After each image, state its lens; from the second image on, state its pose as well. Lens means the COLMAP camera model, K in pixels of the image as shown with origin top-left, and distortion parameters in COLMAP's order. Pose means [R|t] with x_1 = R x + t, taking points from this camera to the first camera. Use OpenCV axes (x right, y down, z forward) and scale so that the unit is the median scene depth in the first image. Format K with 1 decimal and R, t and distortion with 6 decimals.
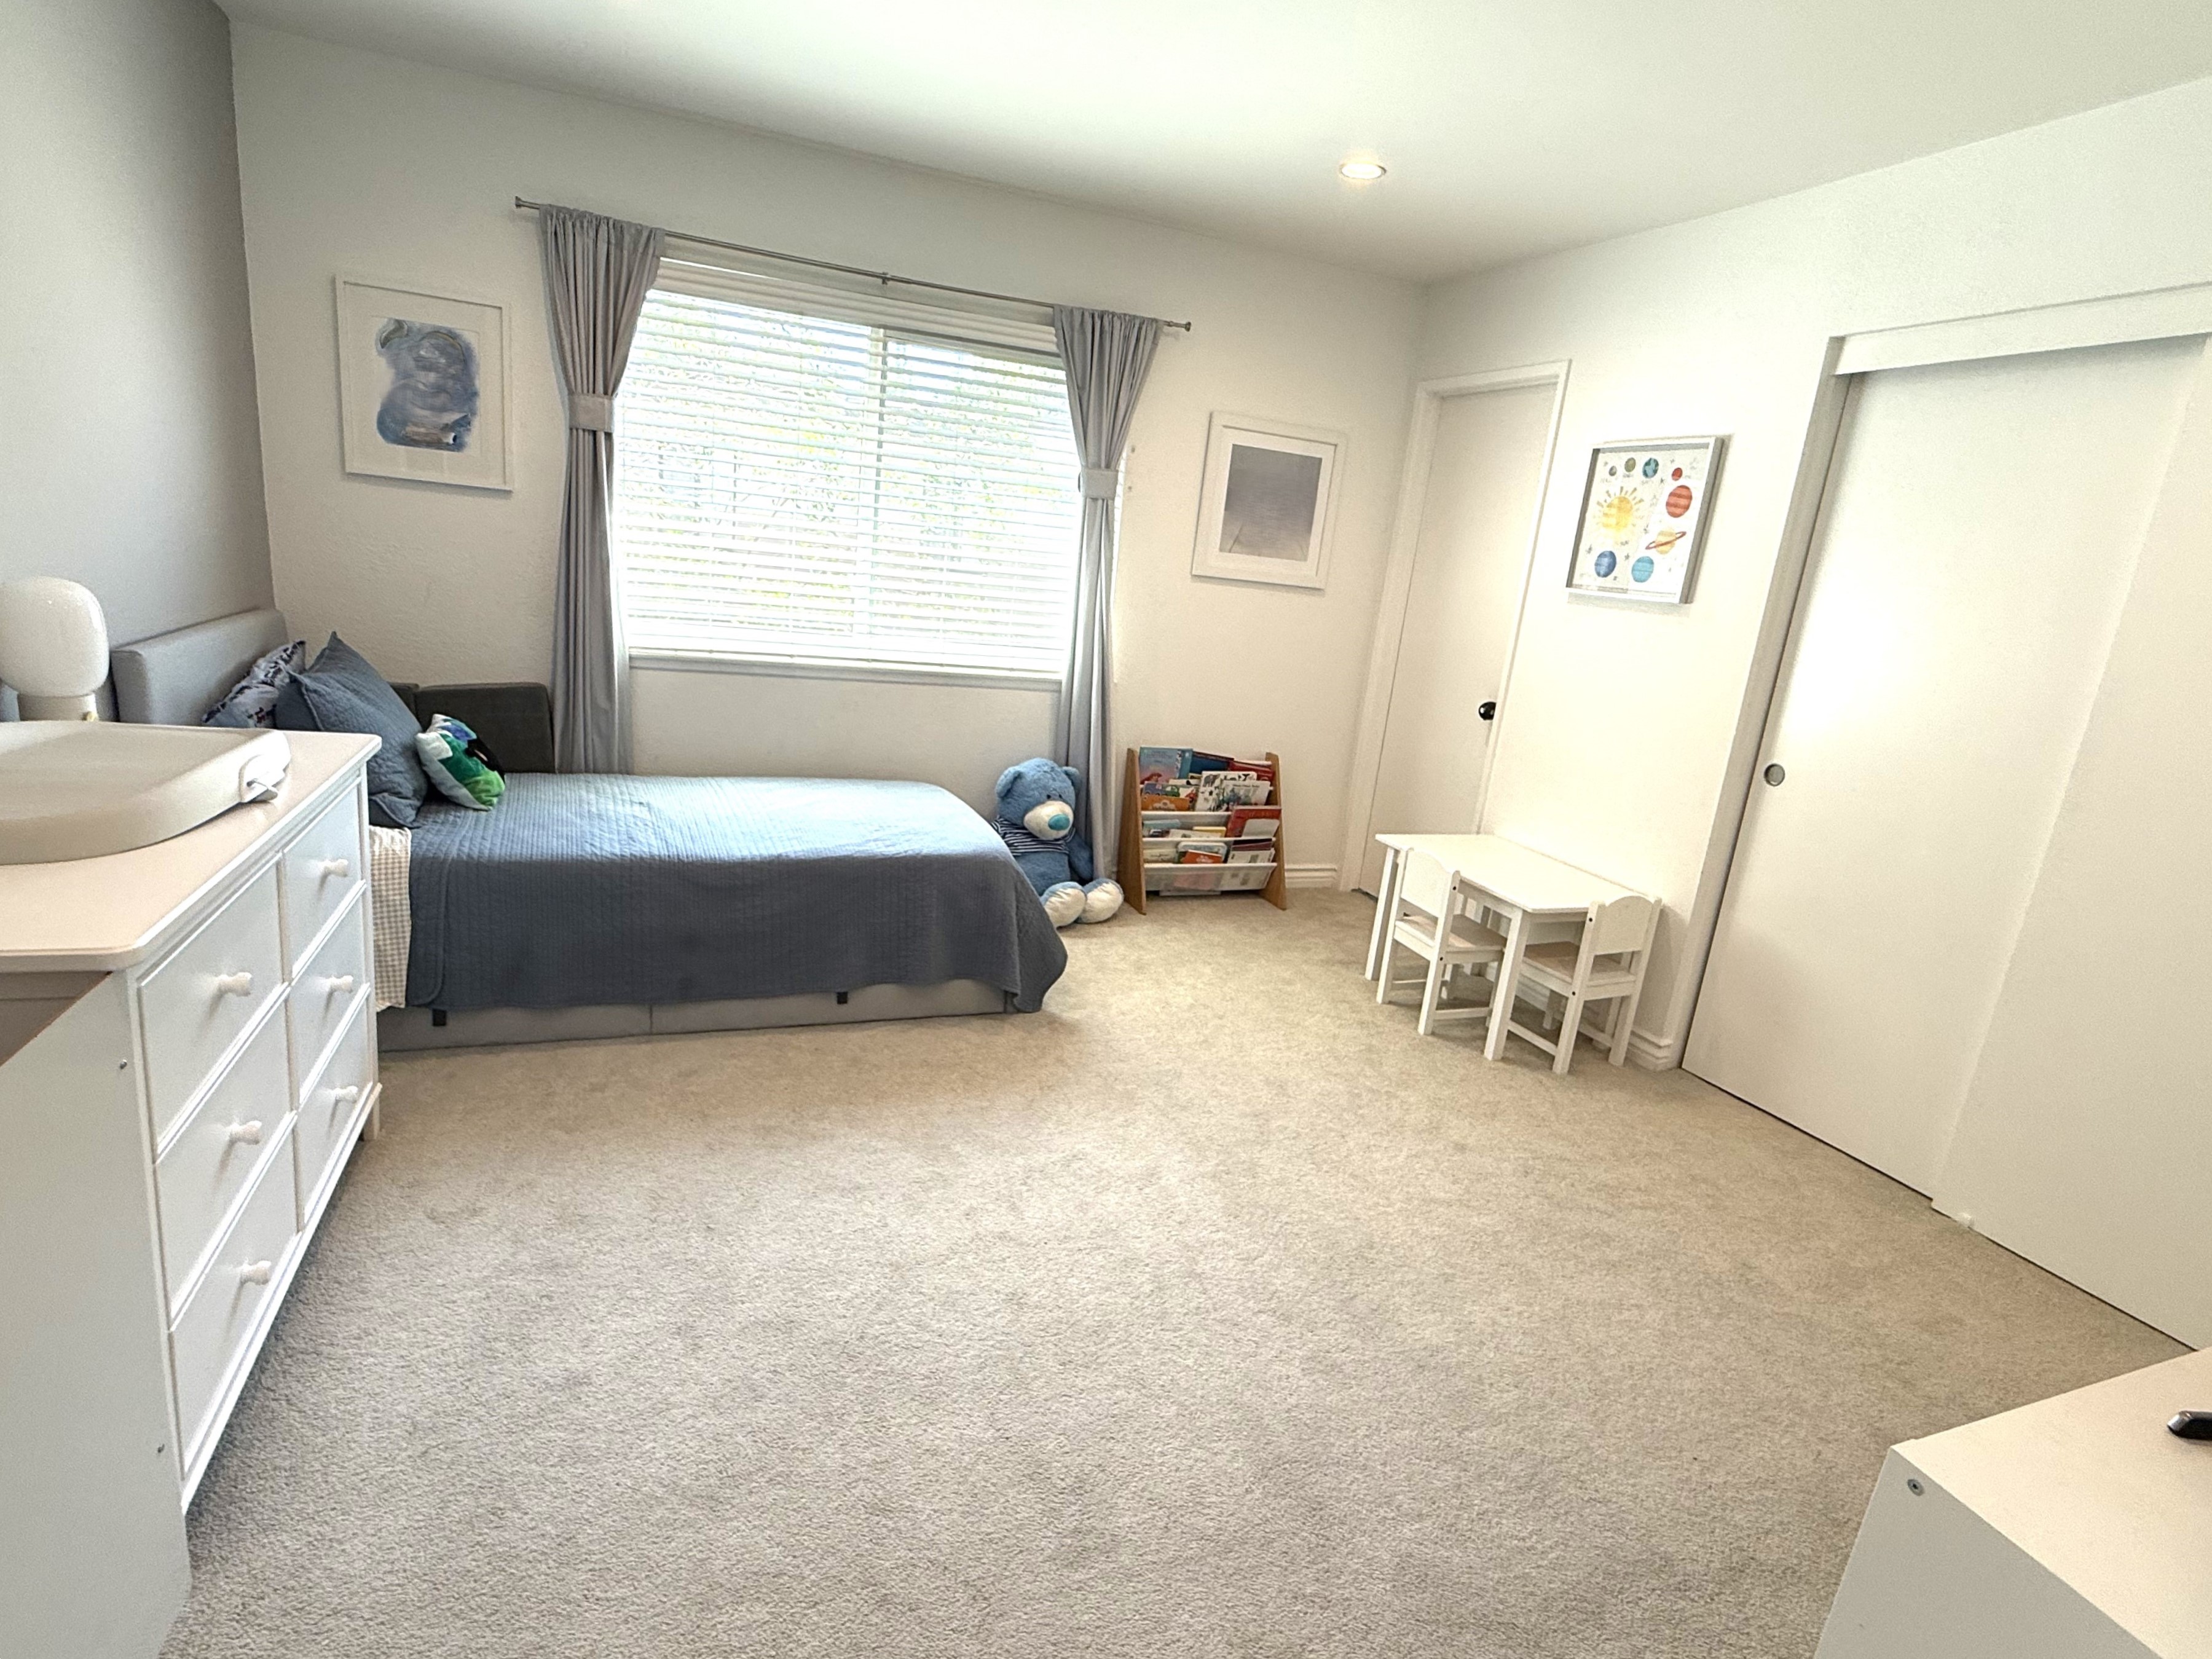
lens RADIAL K [[1078.8, 0, 1093.8], [0, 1078.8, 822.1], [0, 0, 1]] dist [-0.006178, -0.000560]
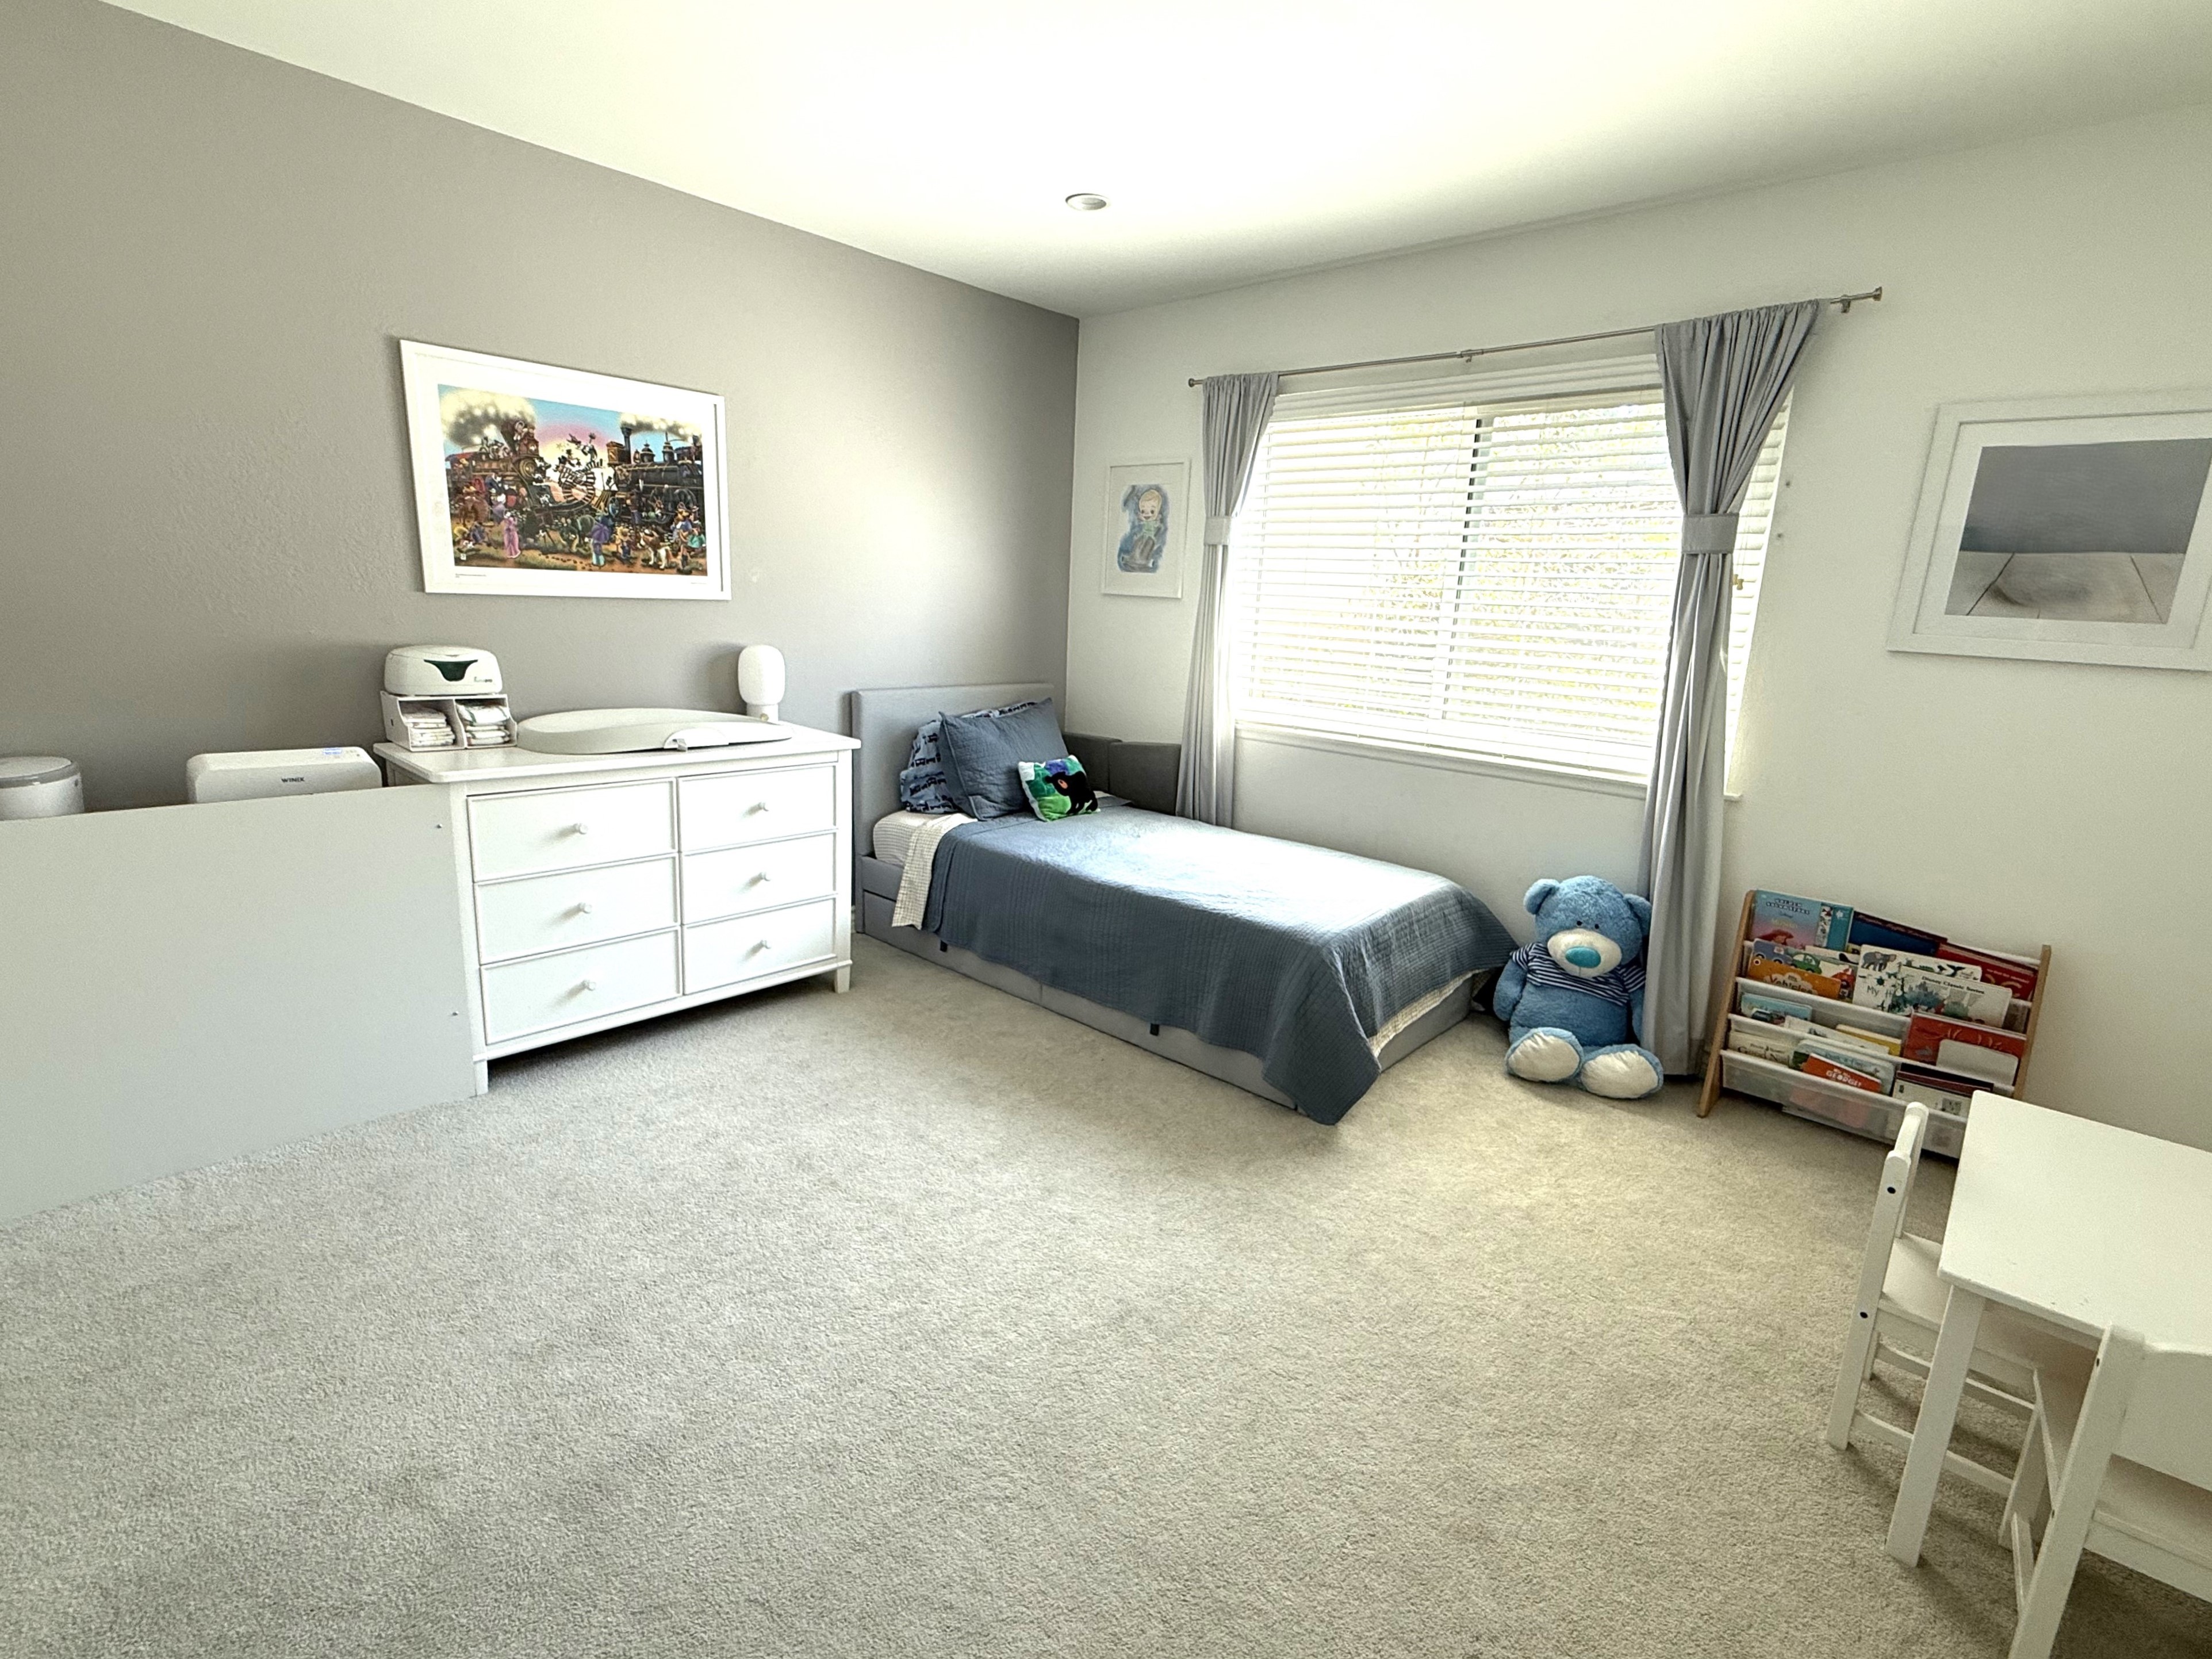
lens RADIAL K [[1013.0, 0, 1103.4], [0, 1013.0, 821.1], [0, 0, 1]] dist [-0.001844, -0.000323]
pose [[0.472518, 0.112650, -0.874092, 0.448266], [-0.214803, 0.976609, 0.009743, -0.029187], [0.854744, 0.183153, 0.485663, 0.316363]]
